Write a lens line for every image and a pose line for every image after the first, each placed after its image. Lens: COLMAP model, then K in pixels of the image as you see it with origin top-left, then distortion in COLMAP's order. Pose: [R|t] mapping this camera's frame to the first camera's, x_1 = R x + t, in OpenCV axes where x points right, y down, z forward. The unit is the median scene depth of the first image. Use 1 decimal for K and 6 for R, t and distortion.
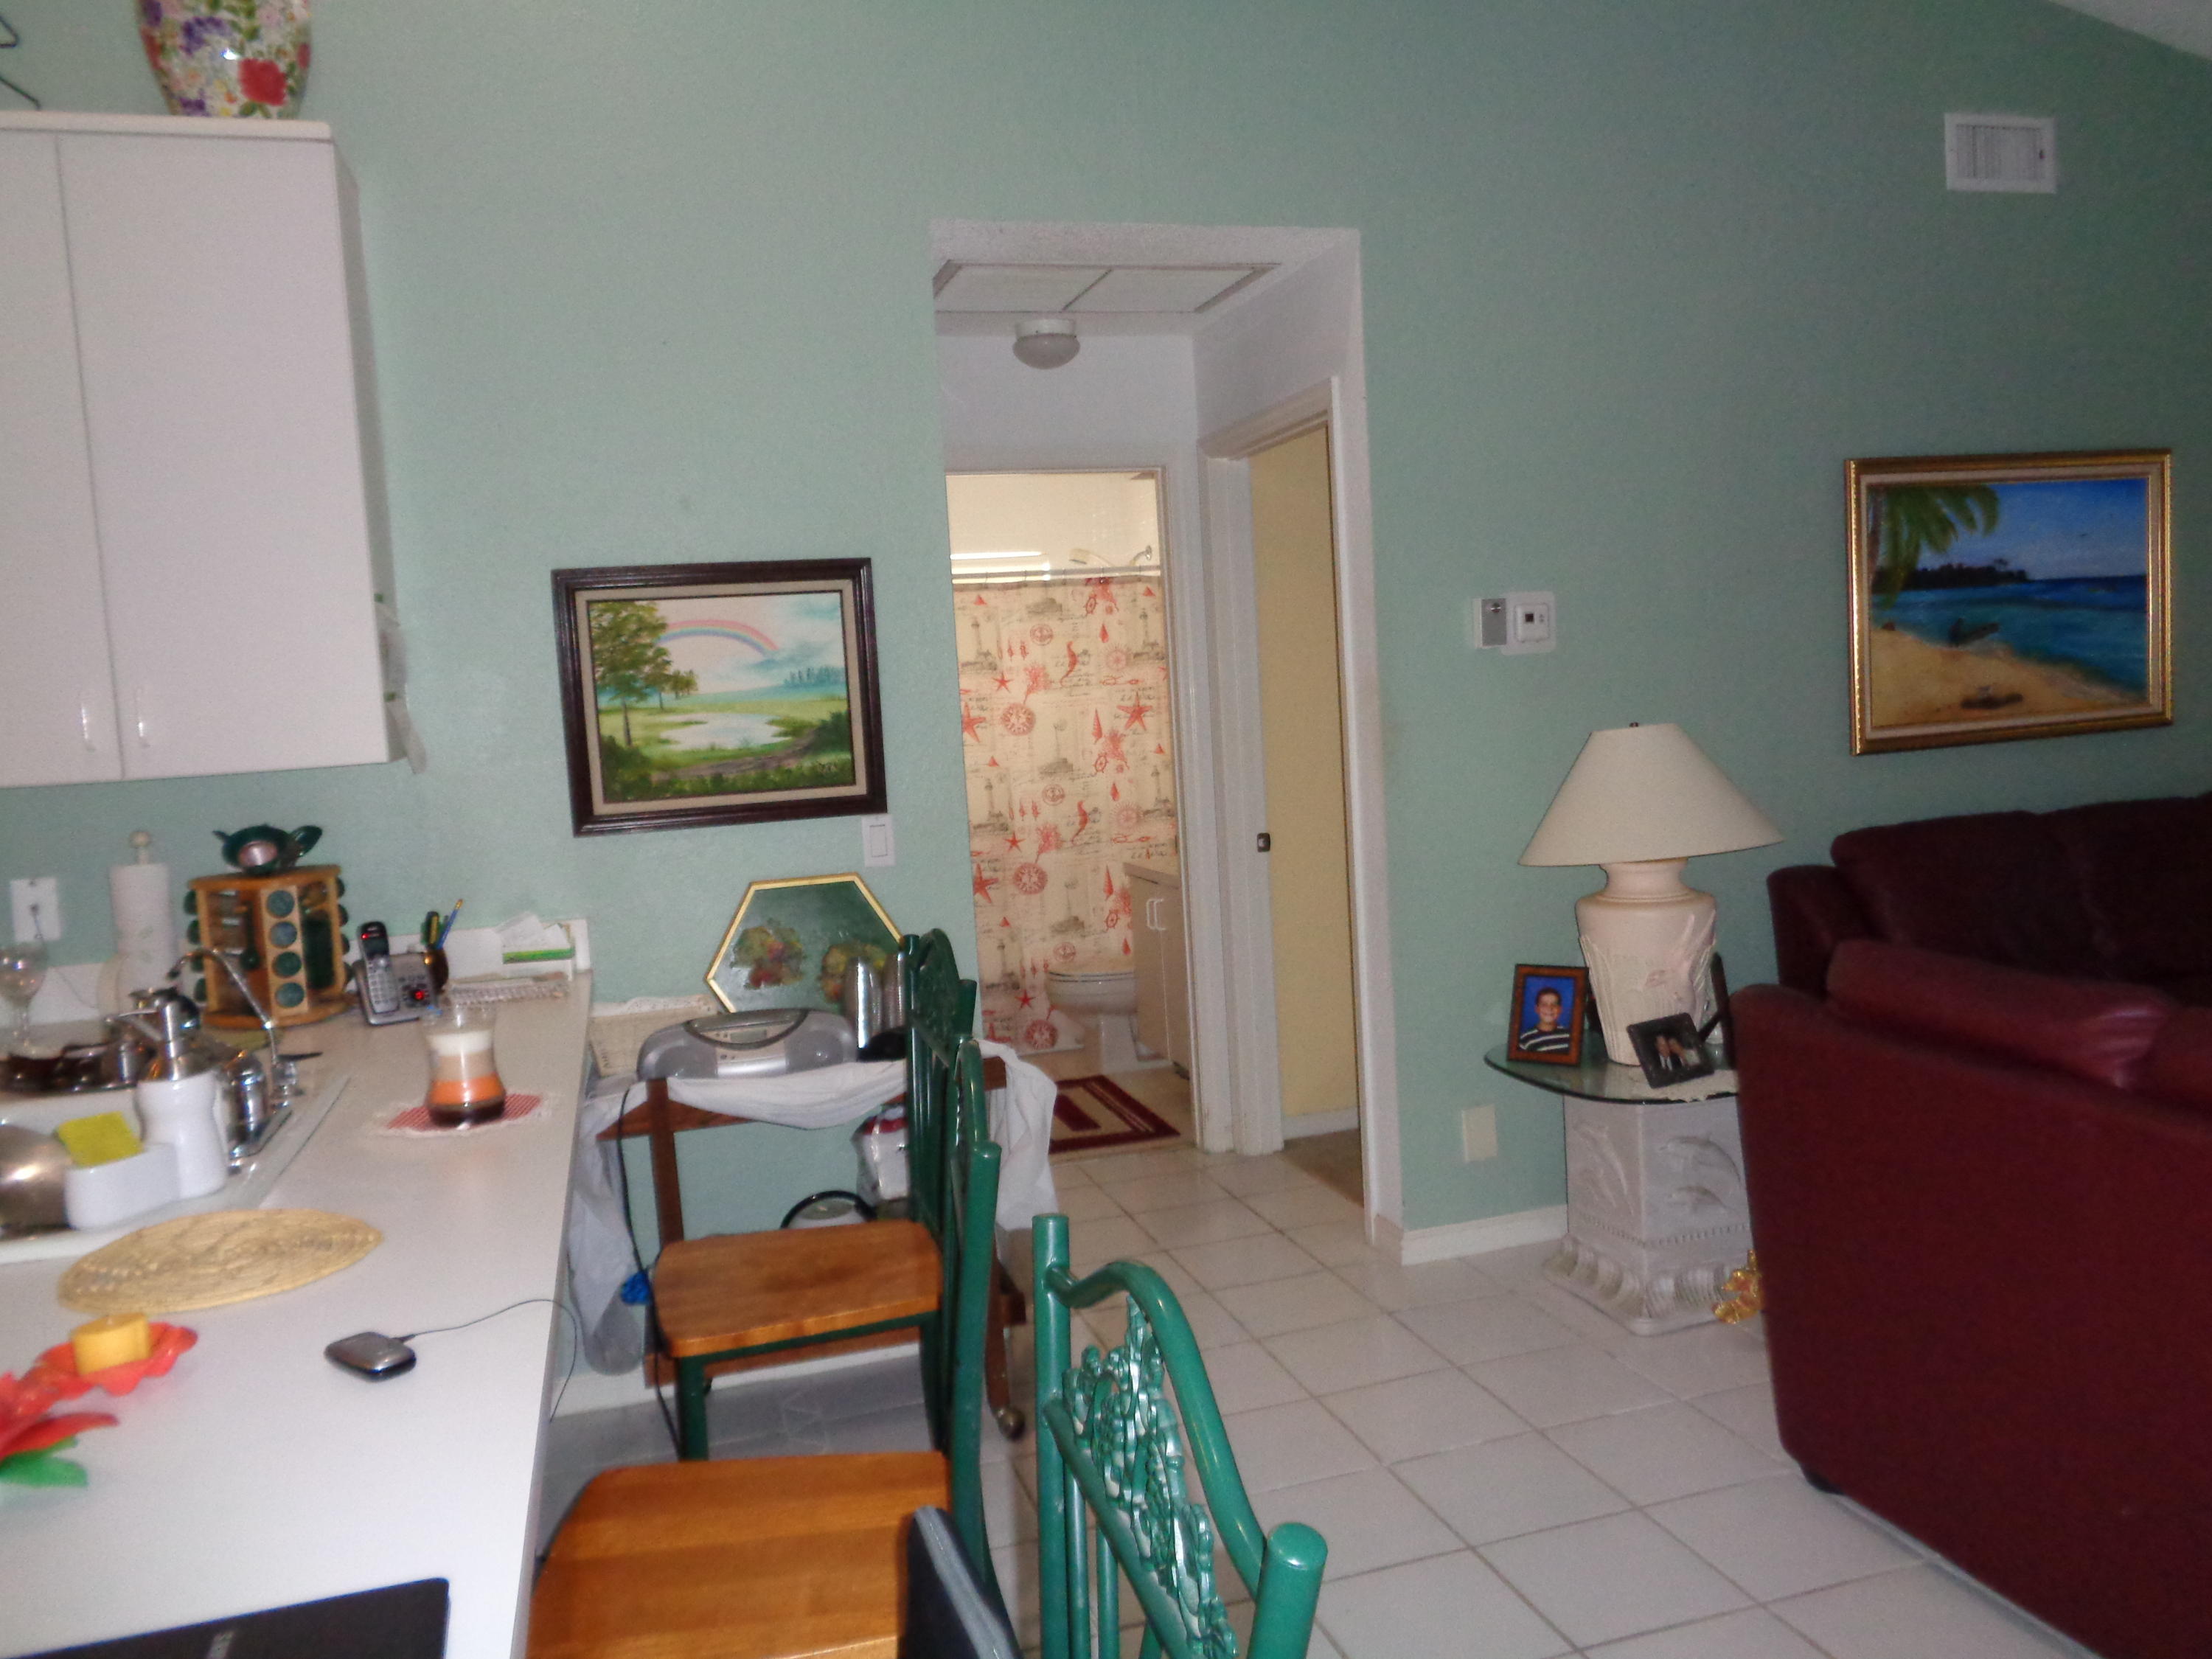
lens RADIAL K [[1647.1, 0, 1106.0], [0, 1647.1, 829.5], [0, 0, 1]] dist [-0.003199, -0.004071]
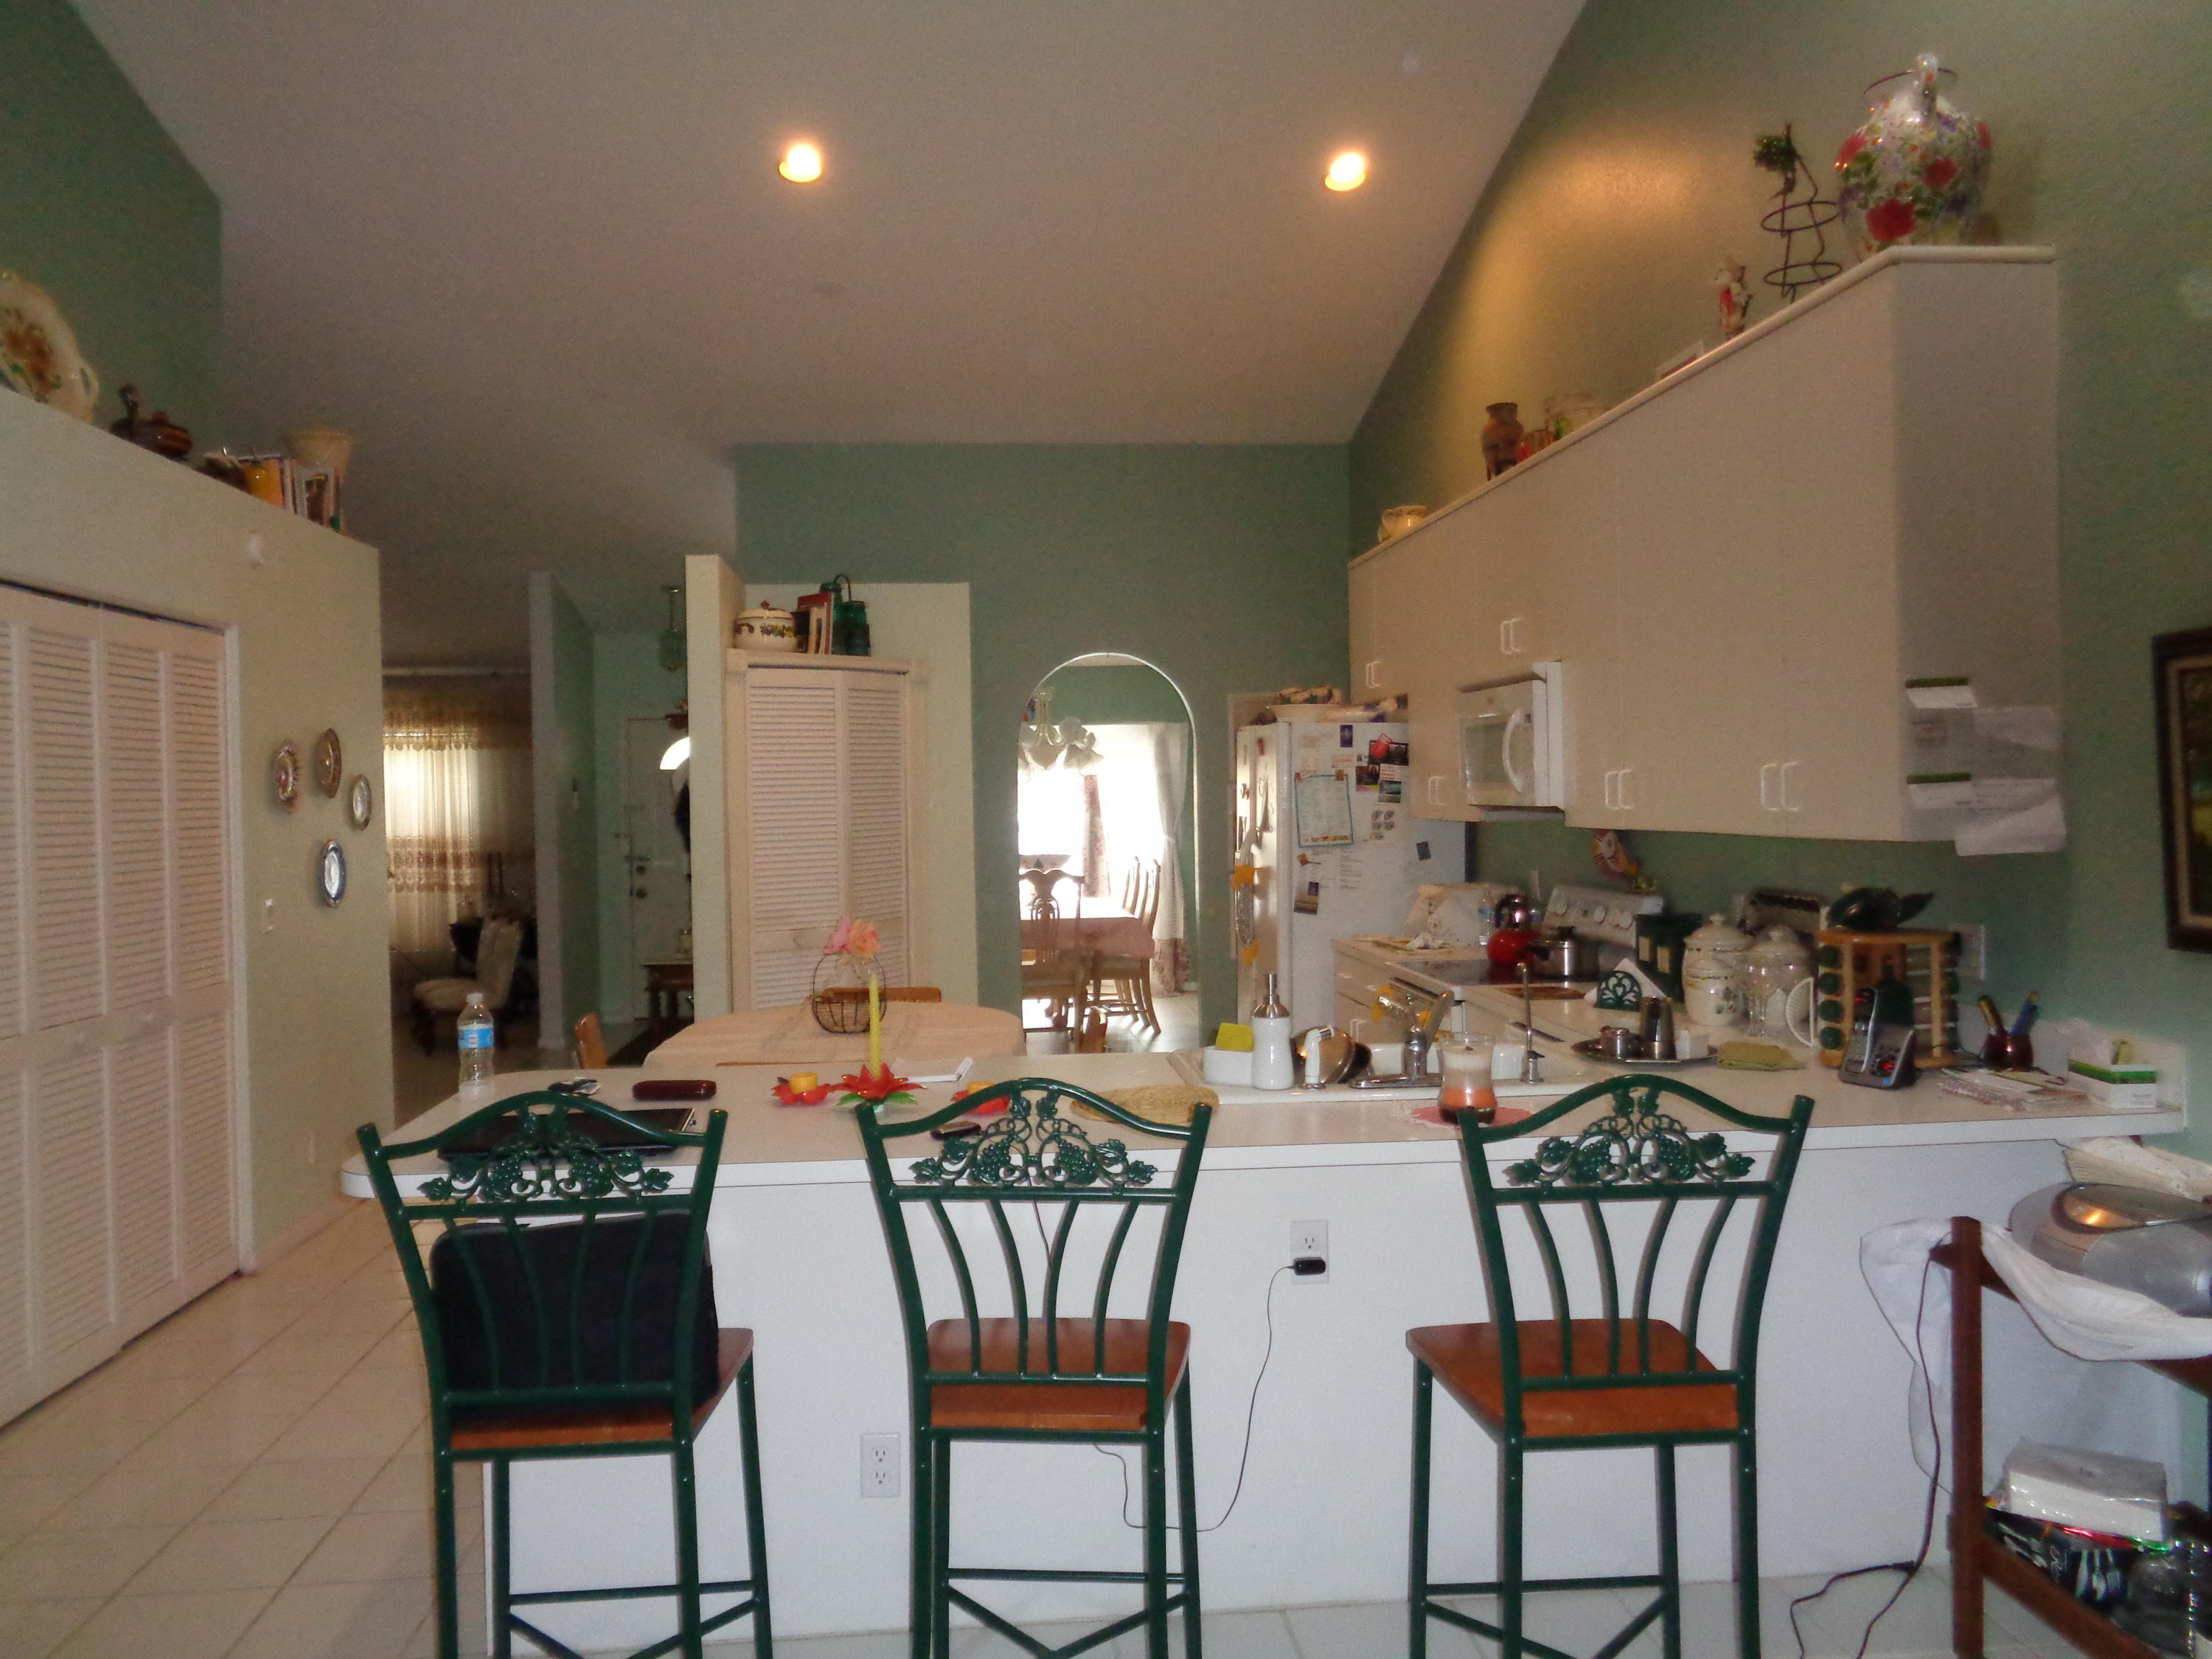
lens RADIAL K [[1647.1, 0, 1106.0], [0, 1647.1, 829.5], [0, 0, 1]] dist [-0.003199, -0.004071]
pose [[-0.193788, 0.076641, -0.978045, 0.413858], [-0.064226, 0.993814, 0.090602, -0.067253], [0.978939, 0.080374, -0.187667, 0.426150]]
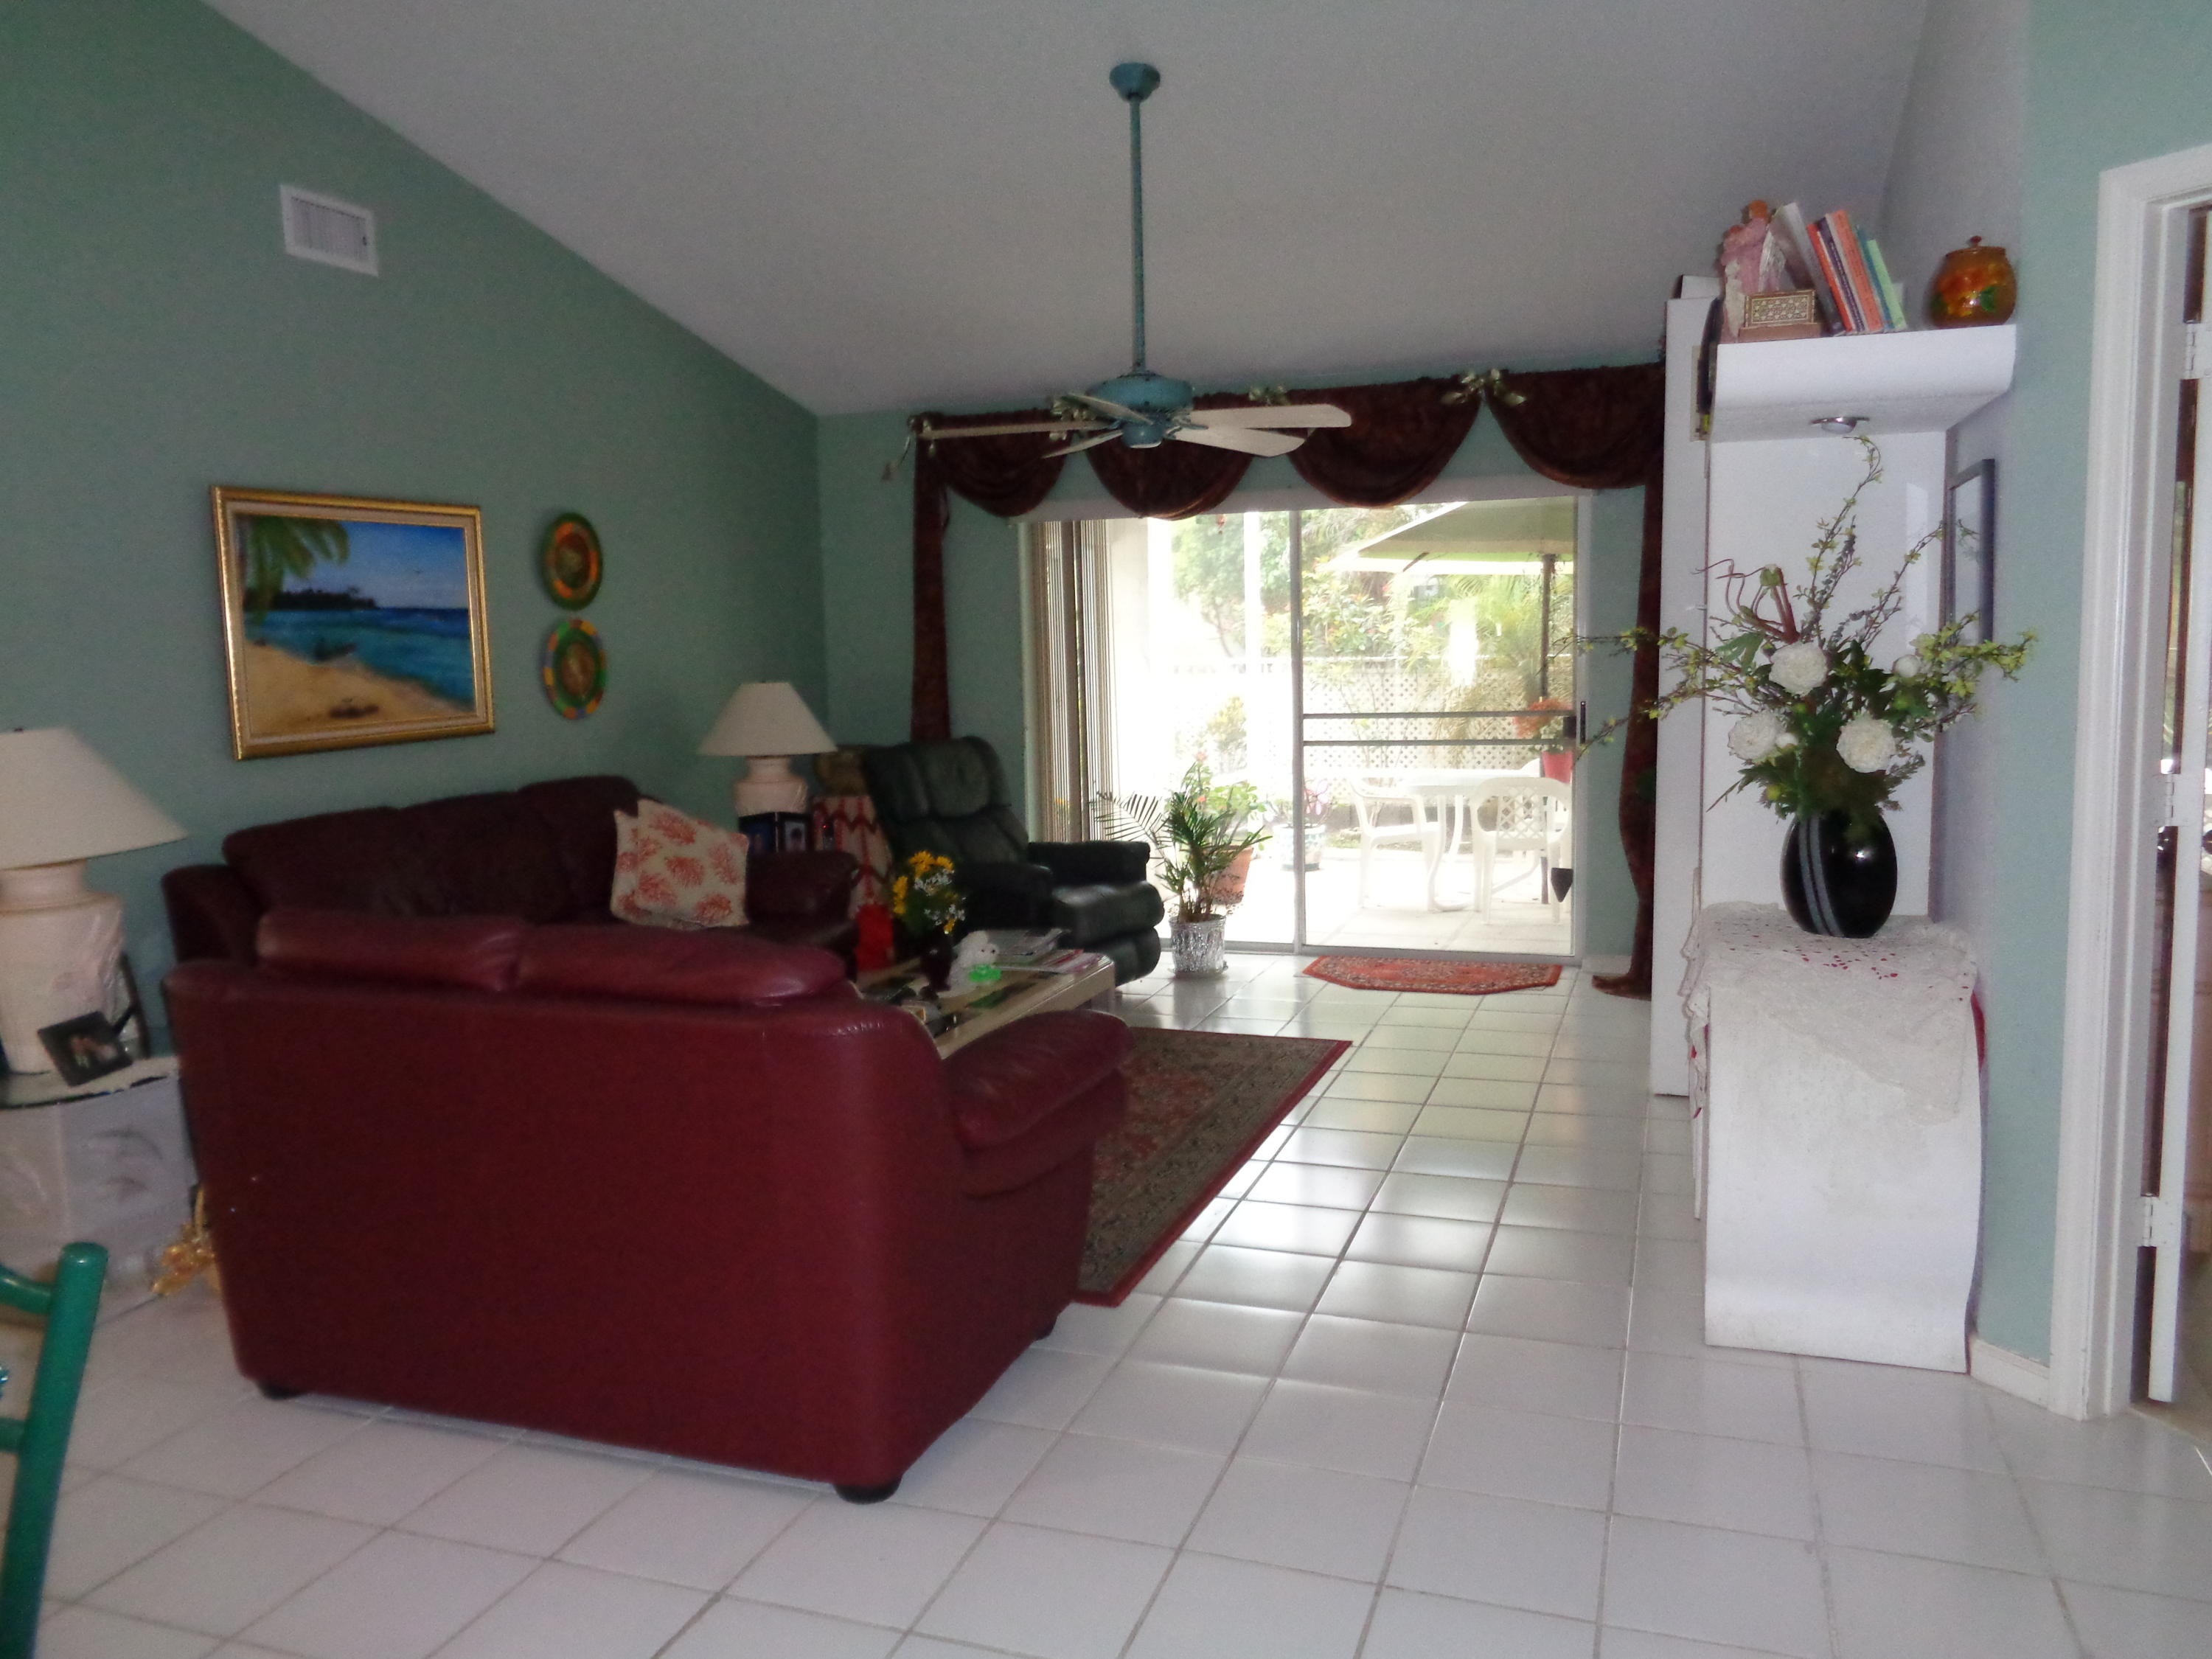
lens RADIAL K [[1647.1, 0, 1106.0], [0, 1647.1, 829.5], [0, 0, 1]] dist [-0.003199, -0.004071]
pose [[0.590459, -0.049639, 0.805540, -0.080852], [0.059090, 0.998087, 0.018191, 0.014263], [-0.804901, 0.036858, 0.592263, -0.097469]]
